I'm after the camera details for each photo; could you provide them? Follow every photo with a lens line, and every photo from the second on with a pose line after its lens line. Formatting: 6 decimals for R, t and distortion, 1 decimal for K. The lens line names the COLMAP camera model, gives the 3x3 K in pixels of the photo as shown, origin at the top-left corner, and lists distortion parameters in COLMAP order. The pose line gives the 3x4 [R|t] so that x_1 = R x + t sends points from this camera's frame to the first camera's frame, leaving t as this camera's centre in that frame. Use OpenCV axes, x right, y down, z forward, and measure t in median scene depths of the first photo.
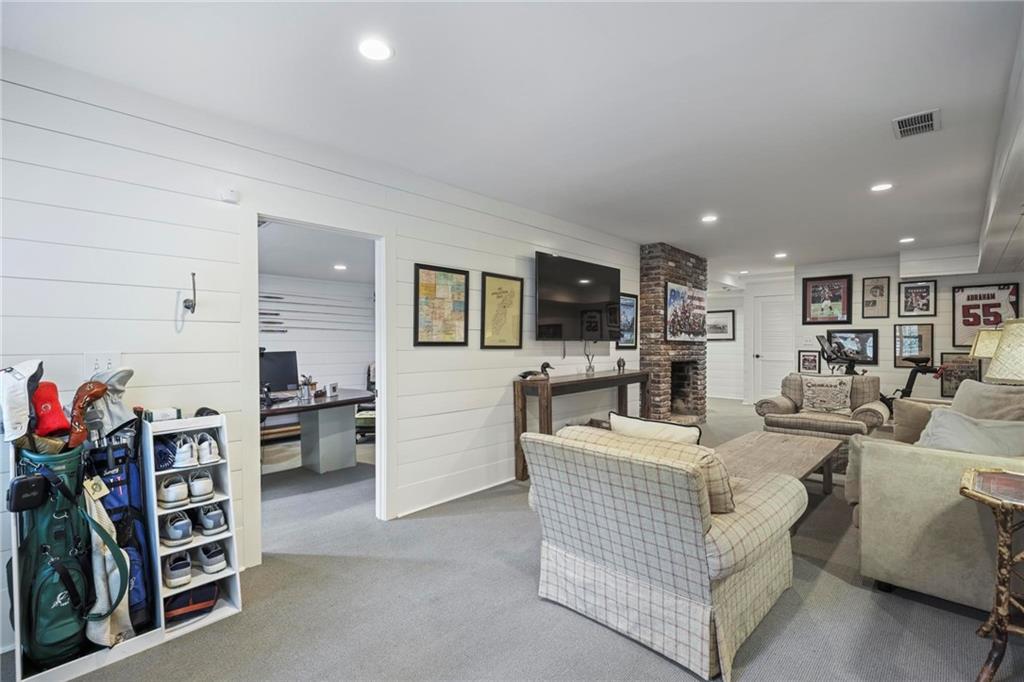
lens RADIAL K [[464.1, 0, 516.7], [0, 464.1, 343.9], [0, 0, 1]] dist [-0.000636, -0.000116]
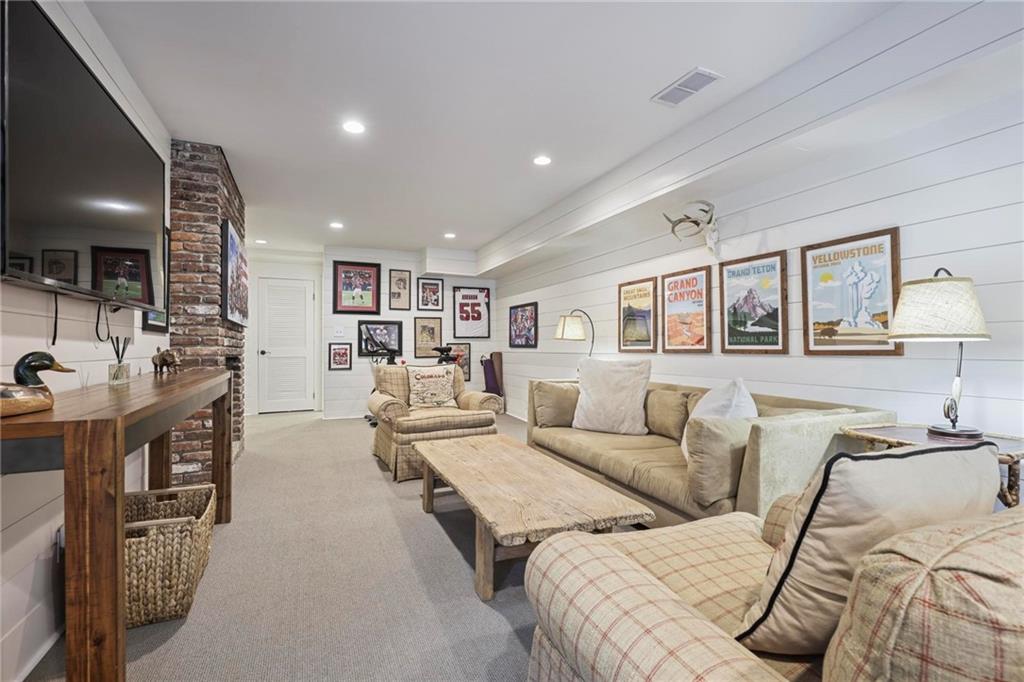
lens RADIAL K [[464.1, 0, 511.0], [0, 464.1, 343.1], [0, 0, 1]] dist [-0.000636, -0.000116]
pose [[0.380251, 0.003573, 0.924877, -0.072506], [0.009057, 0.999930, -0.007587, 0.027542], [-0.924839, 0.011262, 0.380192, 0.419389]]
